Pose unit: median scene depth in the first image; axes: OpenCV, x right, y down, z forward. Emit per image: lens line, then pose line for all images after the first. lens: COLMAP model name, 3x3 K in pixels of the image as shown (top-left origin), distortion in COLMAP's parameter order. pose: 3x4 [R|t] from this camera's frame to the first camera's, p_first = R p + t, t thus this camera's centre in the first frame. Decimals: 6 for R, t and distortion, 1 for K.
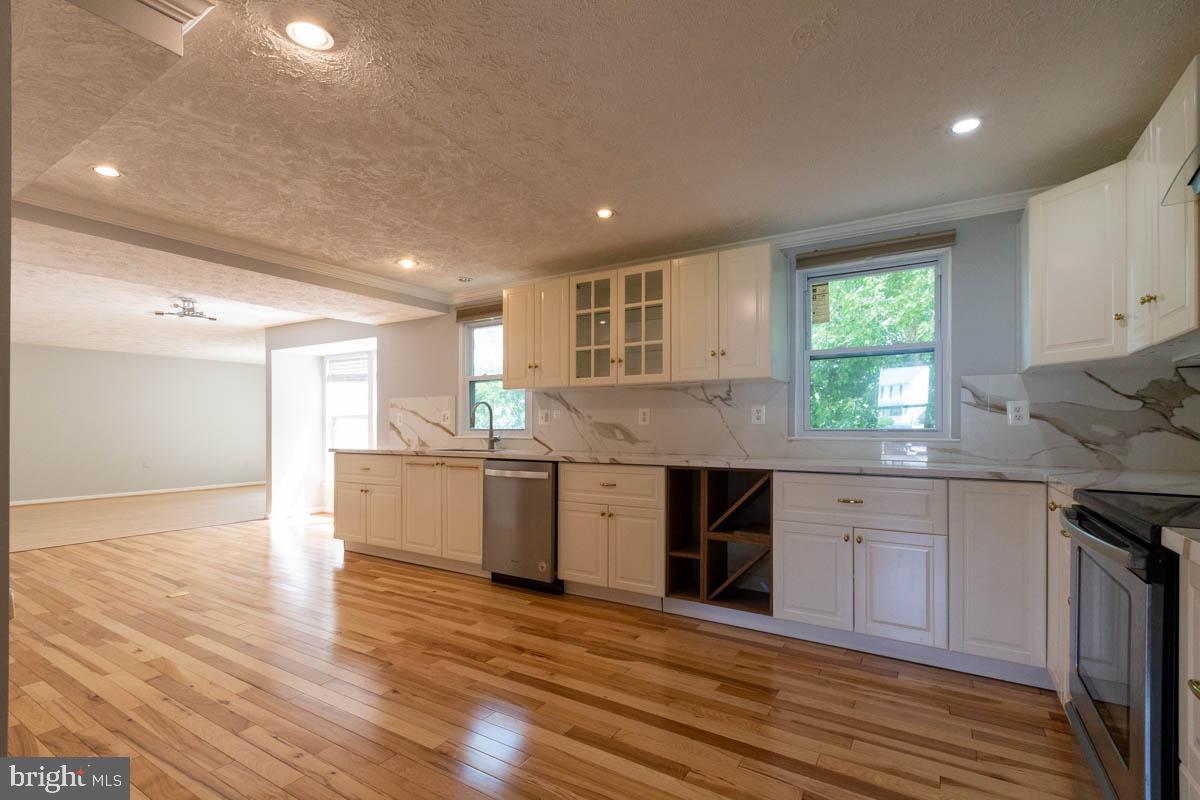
lens RADIAL K [[550.6, 0, 599.5], [0, 550.6, 432.1], [0, 0, 1]] dist [-0.001093, -0.000237]
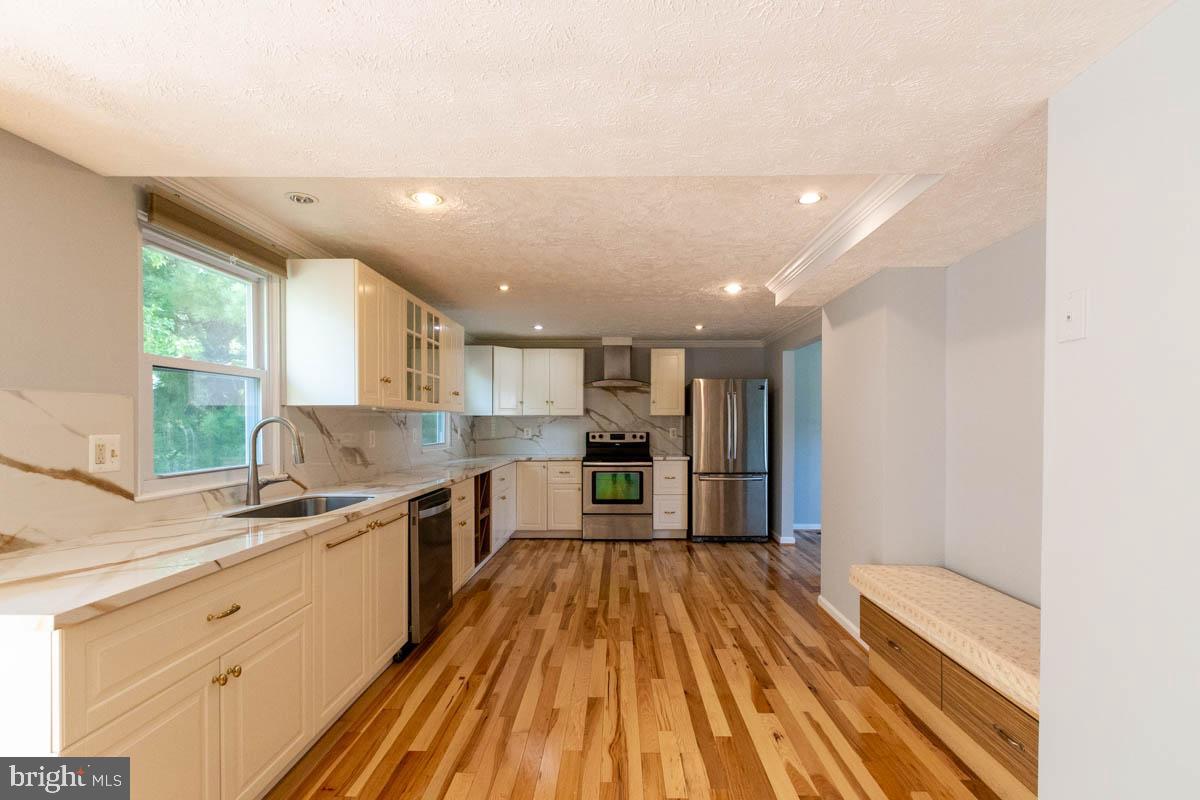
lens RADIAL K [[550.6, 0, 600.7], [0, 550.6, 429.3], [0, 0, 1]] dist [-0.001093, -0.000237]
pose [[-0.503082, -0.009824, 0.864183, -1.170160], [0.007043, 0.999856, 0.015467, -0.069127], [-0.864210, 0.013867, -0.502940, 1.355434]]
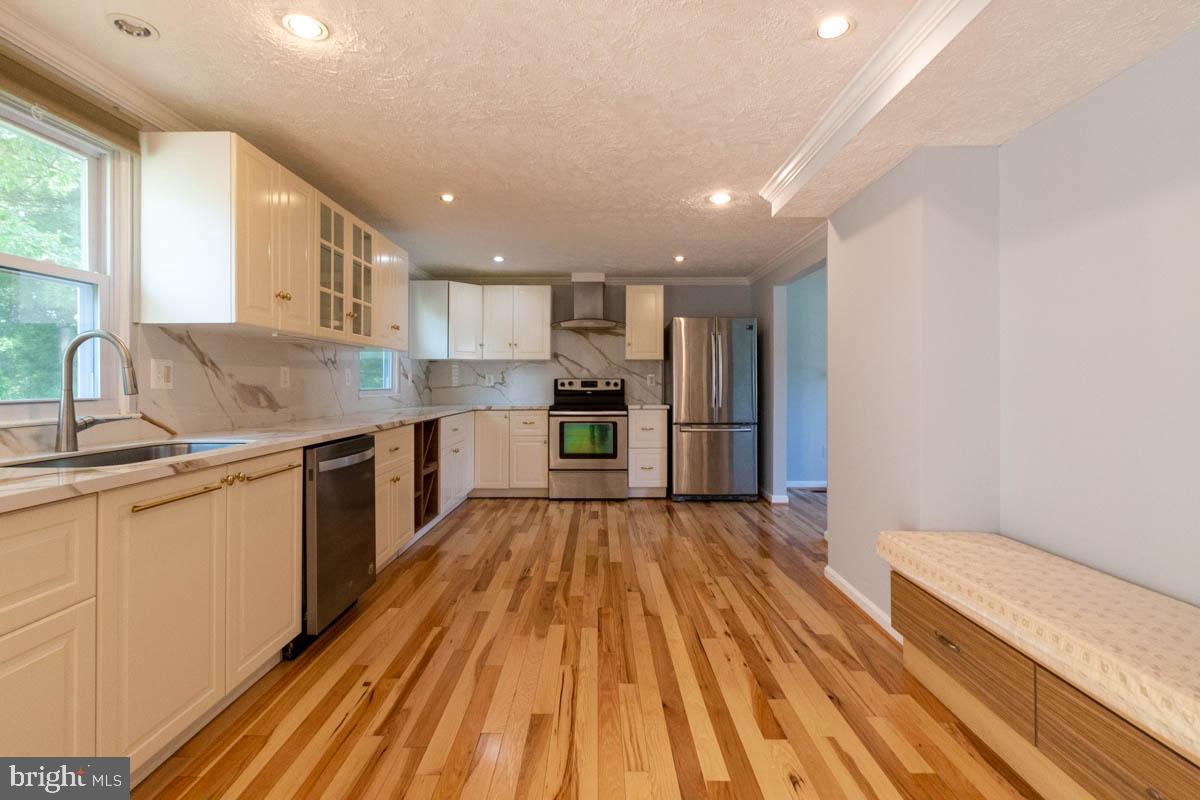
lens RADIAL K [[550.6, 0, 584.5], [0, 550.6, 380.6], [0, 0, 1]] dist [-0.001093, -0.000237]
pose [[-0.509417, 0.002416, 0.860517, -1.011031], [0.007680, 0.999969, 0.001739, -0.024705], [-0.860486, 0.007494, -0.509420, 1.224337]]
